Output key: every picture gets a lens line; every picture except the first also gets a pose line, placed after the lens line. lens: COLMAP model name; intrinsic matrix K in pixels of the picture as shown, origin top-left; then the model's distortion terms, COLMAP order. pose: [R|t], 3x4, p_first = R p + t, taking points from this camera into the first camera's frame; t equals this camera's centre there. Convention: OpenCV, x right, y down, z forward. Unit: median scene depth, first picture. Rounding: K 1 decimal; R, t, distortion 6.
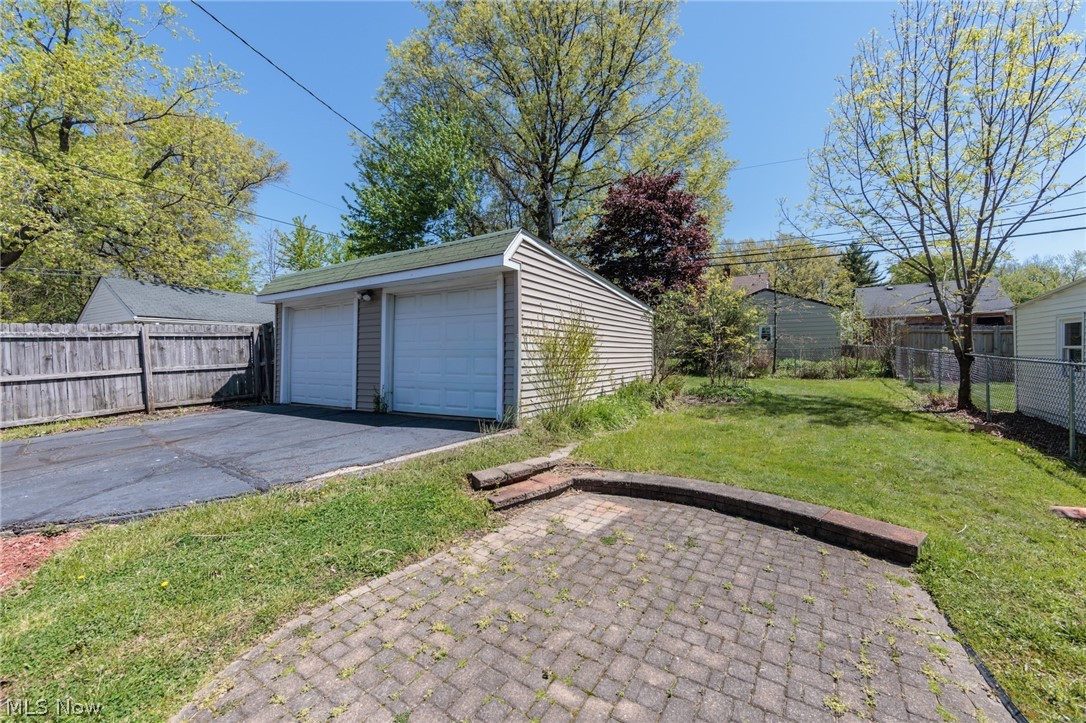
lens RADIAL K [[423.4, 0, 543.0], [0, 423.4, 361.9], [0, 0, 1]] dist [-0.002640, -0.000709]
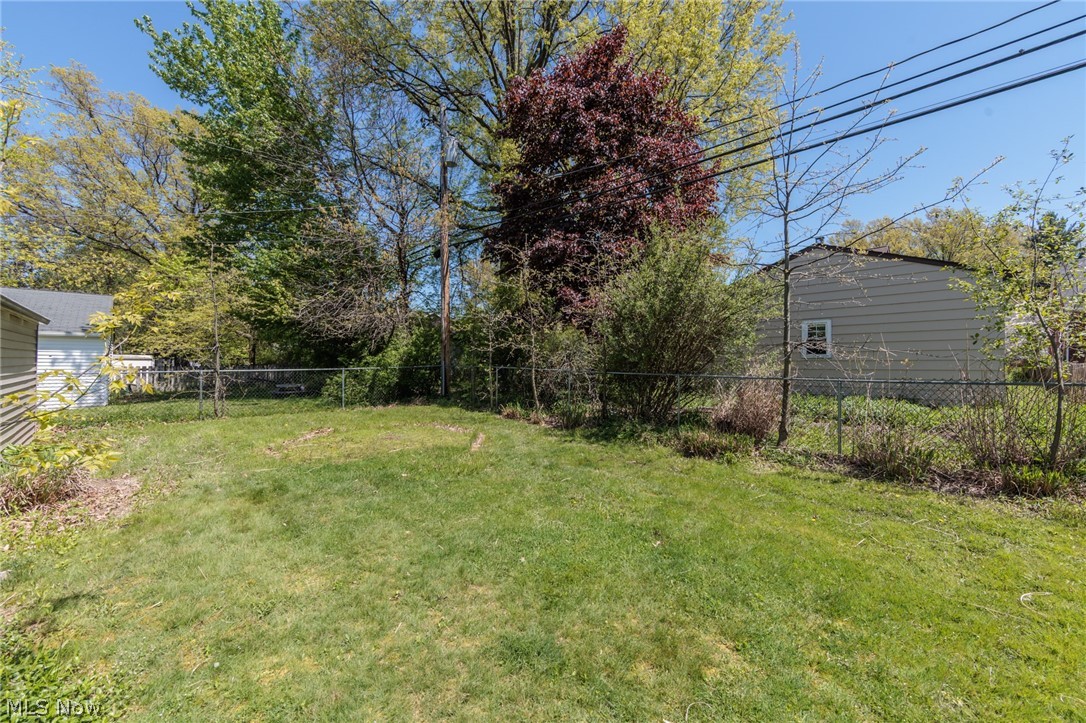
lens RADIAL K [[423.4, 0, 550.9], [0, 423.4, 361.3], [0, 0, 1]] dist [-0.002640, -0.000709]
pose [[0.970226, 0.008542, -0.242050, 0.867747], [-0.011638, 0.999868, -0.011364, -0.079753], [0.241921, 0.013842, 0.970197, 1.154993]]
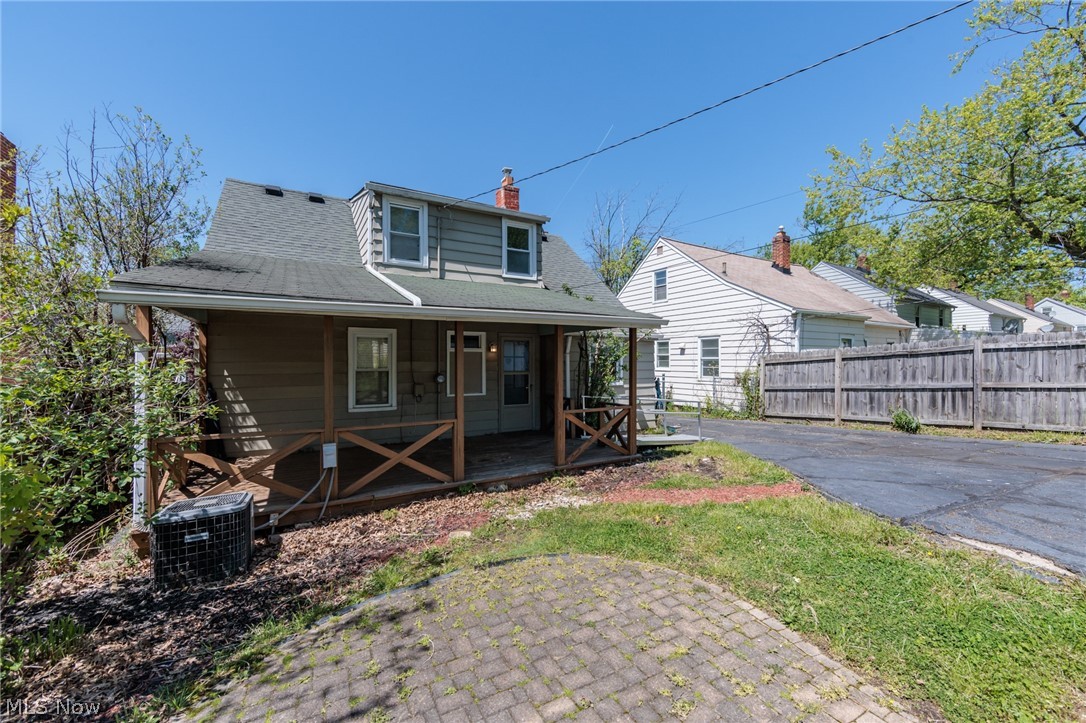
lens RADIAL K [[423.4, 0, 547.6], [0, 423.4, 361.9], [0, 0, 1]] dist [-0.002640, -0.000709]
pose [[-0.475236, 0.010799, -0.879792, 0.222111], [-0.001717, 0.999911, 0.013201, -0.025136], [0.879856, 0.007784, -0.475176, 0.327079]]
